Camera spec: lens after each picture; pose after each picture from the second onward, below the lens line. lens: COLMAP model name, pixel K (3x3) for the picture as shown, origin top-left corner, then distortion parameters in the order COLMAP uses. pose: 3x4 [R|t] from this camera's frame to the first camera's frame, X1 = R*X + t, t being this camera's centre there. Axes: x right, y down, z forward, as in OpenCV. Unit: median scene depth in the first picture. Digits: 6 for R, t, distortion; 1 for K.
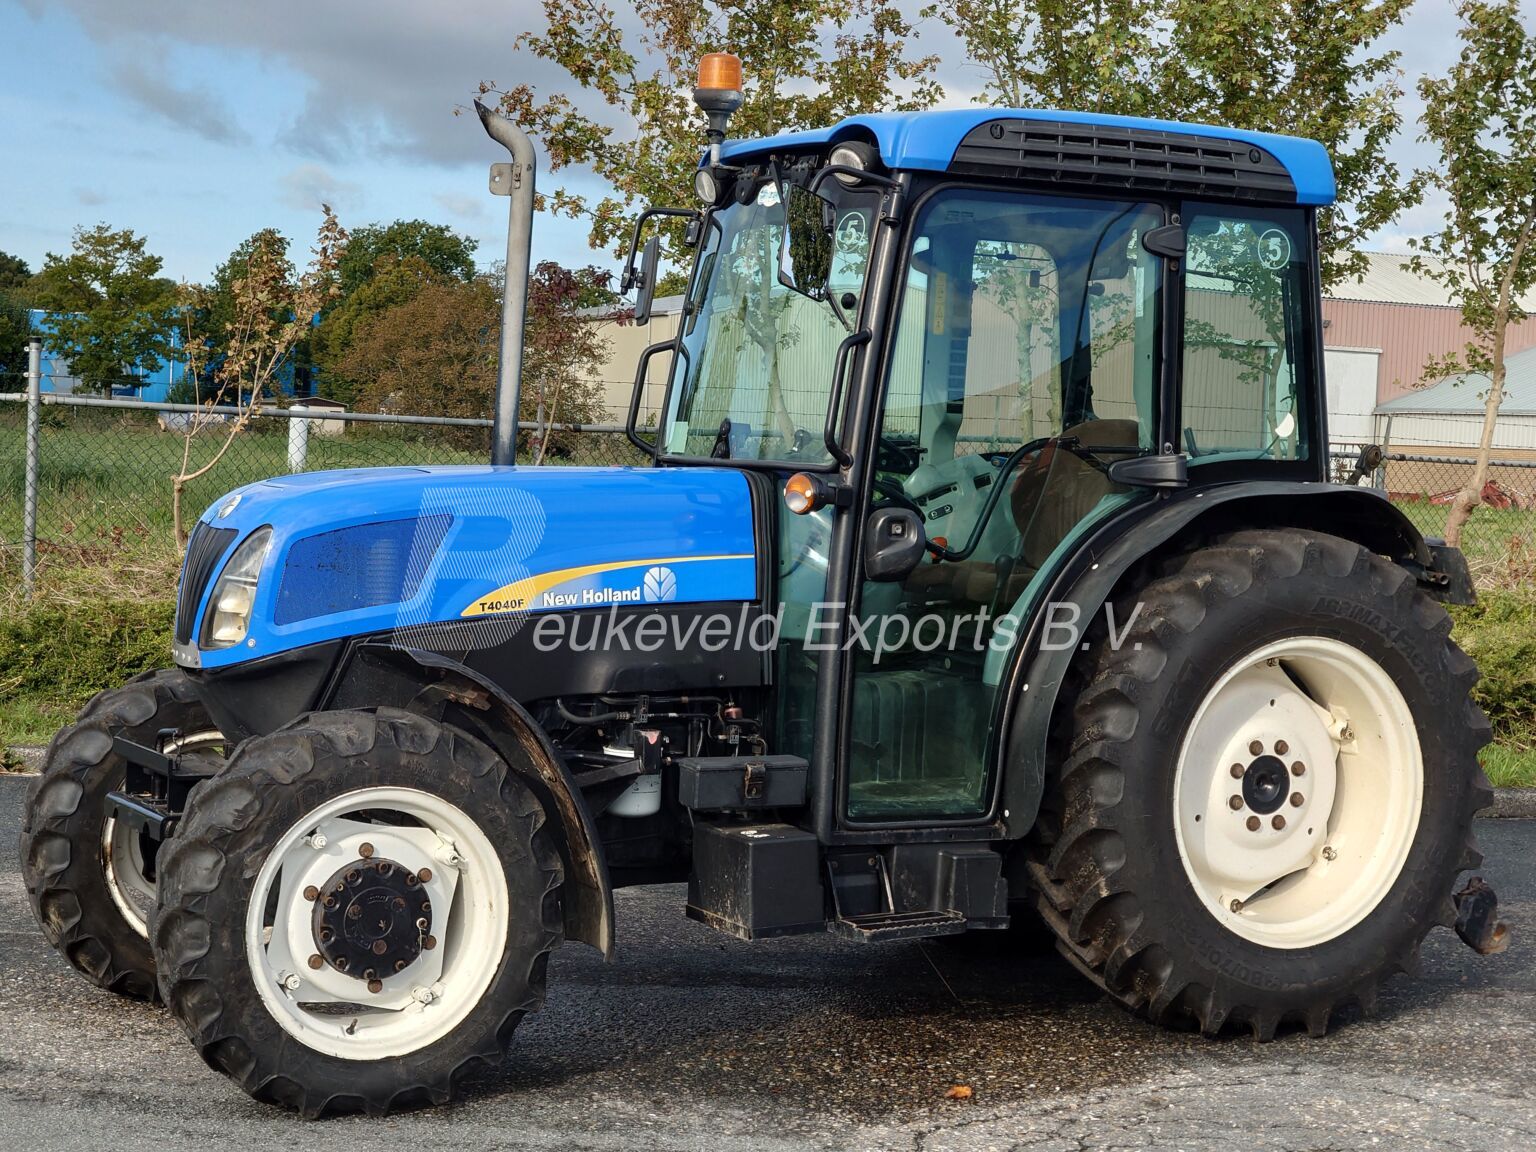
lens RADIAL K [[2647.4, 0, 758.8], [0, 2647.4, 559.3], [0, 0, 1]] dist [0.030422, 0.000000]
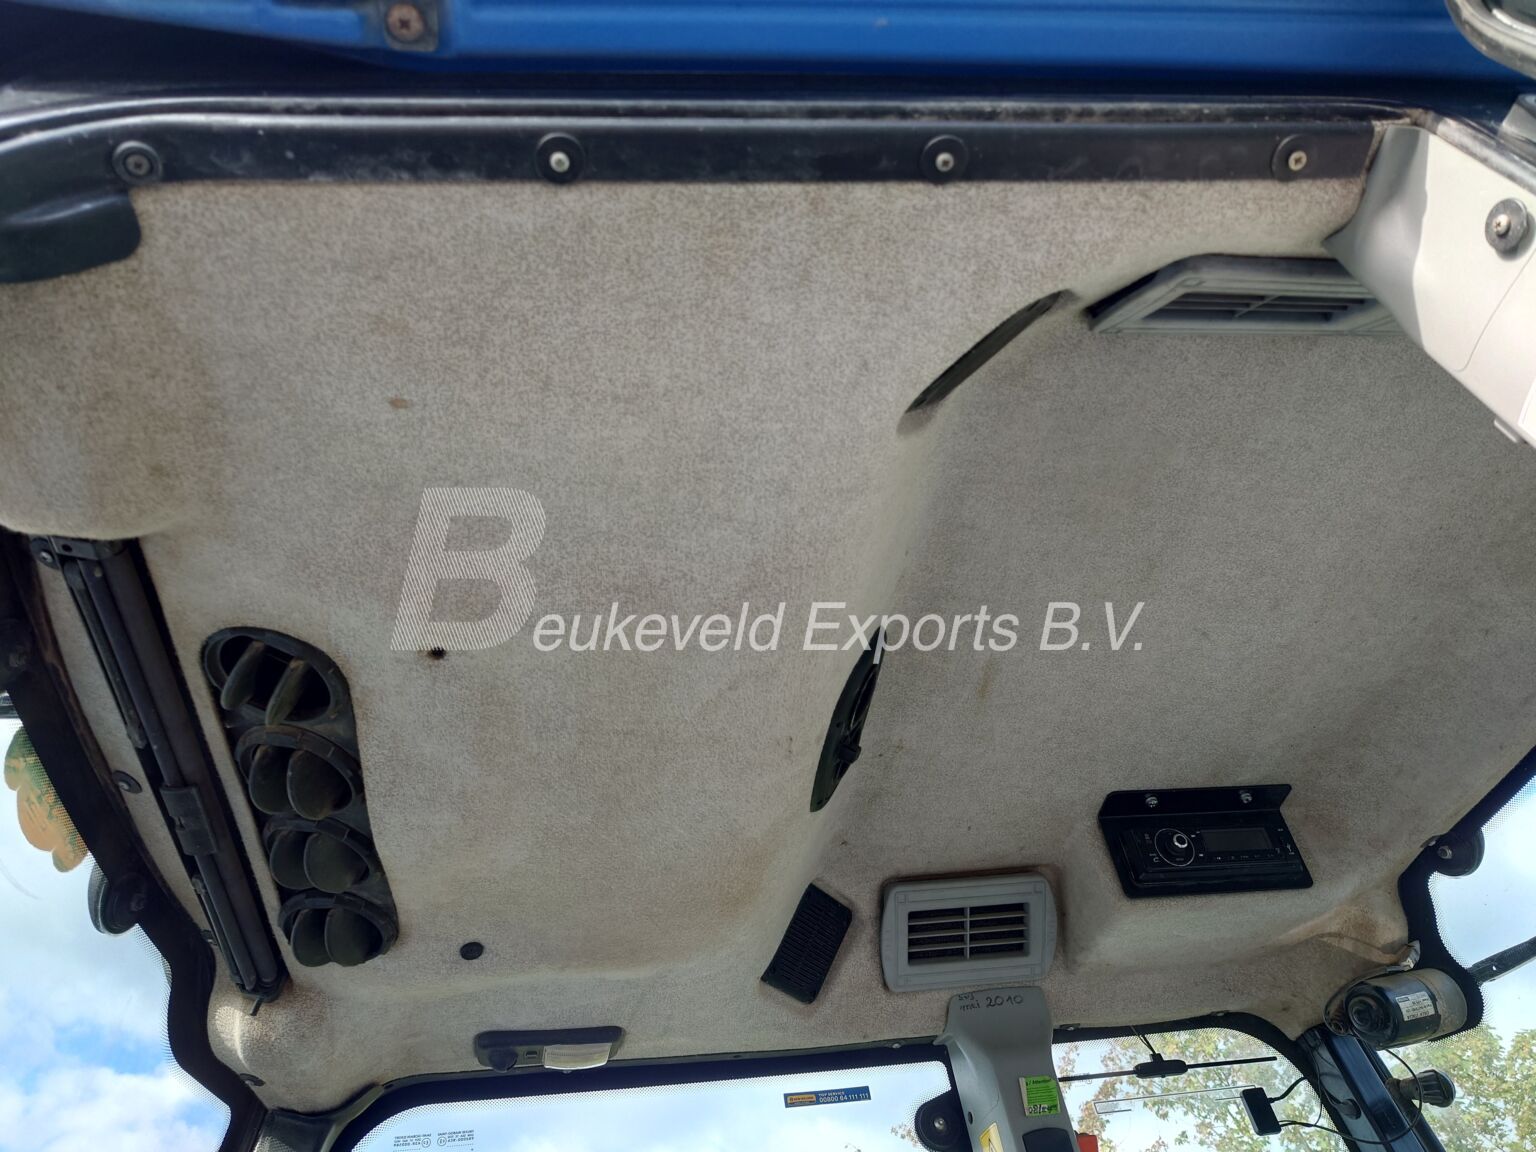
lens RADIAL K [[1091.9, 0, 766.8], [0, 1091.9, 584.7], [0, 0, 1]] dist [-0.007800, 0.019430]
pose [[0.919635, -0.372523, -0.124493, 0.042435], [0.160299, 0.645329, -0.746897, -0.022712], [0.358575, 0.666916, 0.653182, 0.402026]]
